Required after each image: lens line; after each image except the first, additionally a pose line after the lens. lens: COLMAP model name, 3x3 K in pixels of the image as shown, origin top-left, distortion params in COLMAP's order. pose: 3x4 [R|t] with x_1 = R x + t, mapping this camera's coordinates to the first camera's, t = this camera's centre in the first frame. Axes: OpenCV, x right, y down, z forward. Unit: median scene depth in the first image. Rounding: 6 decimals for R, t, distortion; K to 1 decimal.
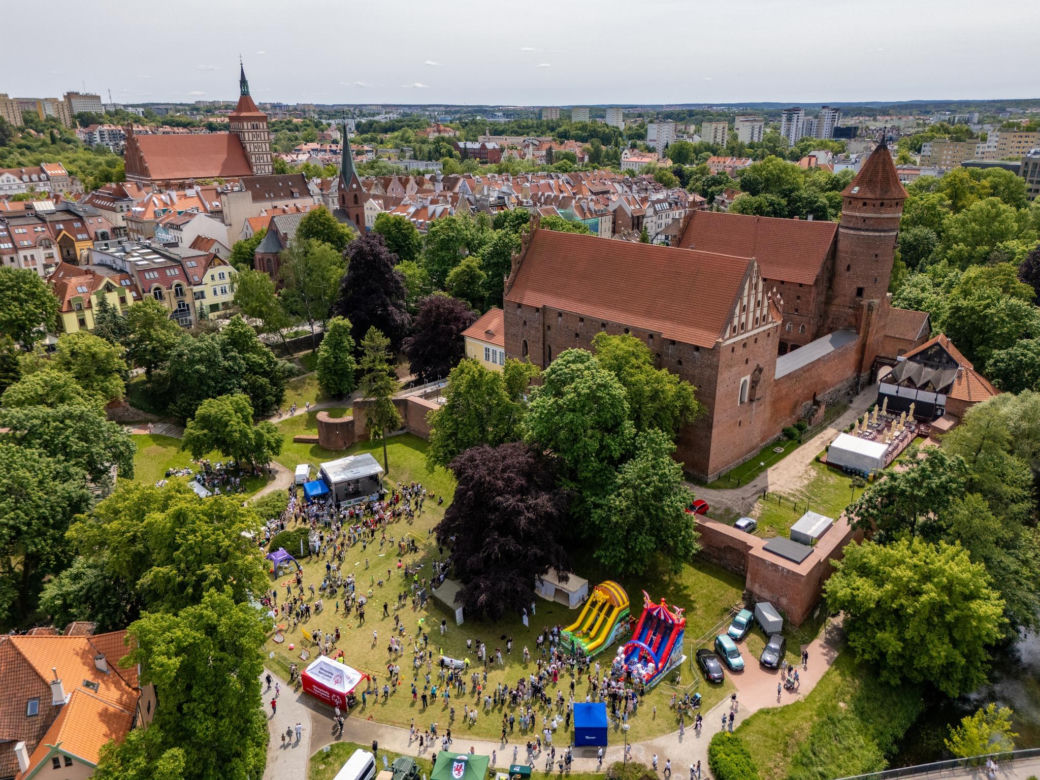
lens RADIAL K [[758.8, 0, 520.0], [0, 758.8, 390.0], [0, 0, 1]] dist [0.000610, -0.003704]
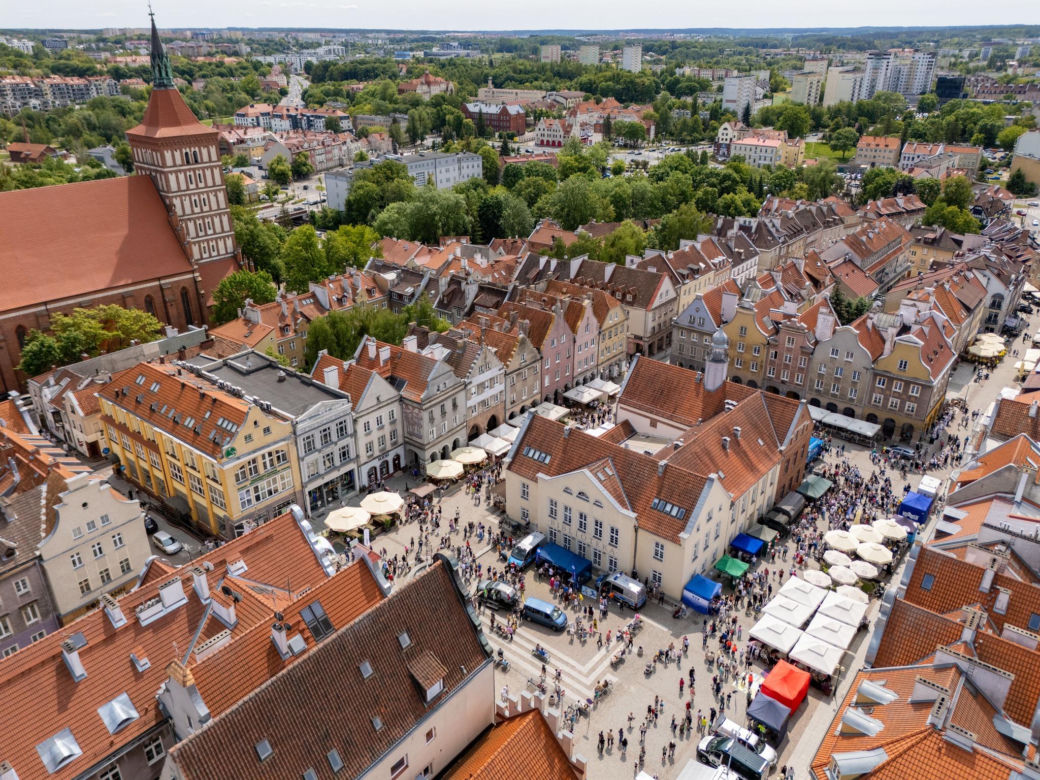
lens RADIAL K [[758.8, 0, 520.0], [0, 758.8, 390.0], [0, 0, 1]] dist [0.000610, -0.003704]
pose [[0.997090, -0.031181, 0.069569, -0.086074], [0.025128, 0.995957, 0.086247, -0.110000], [-0.071978, -0.084248, 0.993842, 0.238693]]
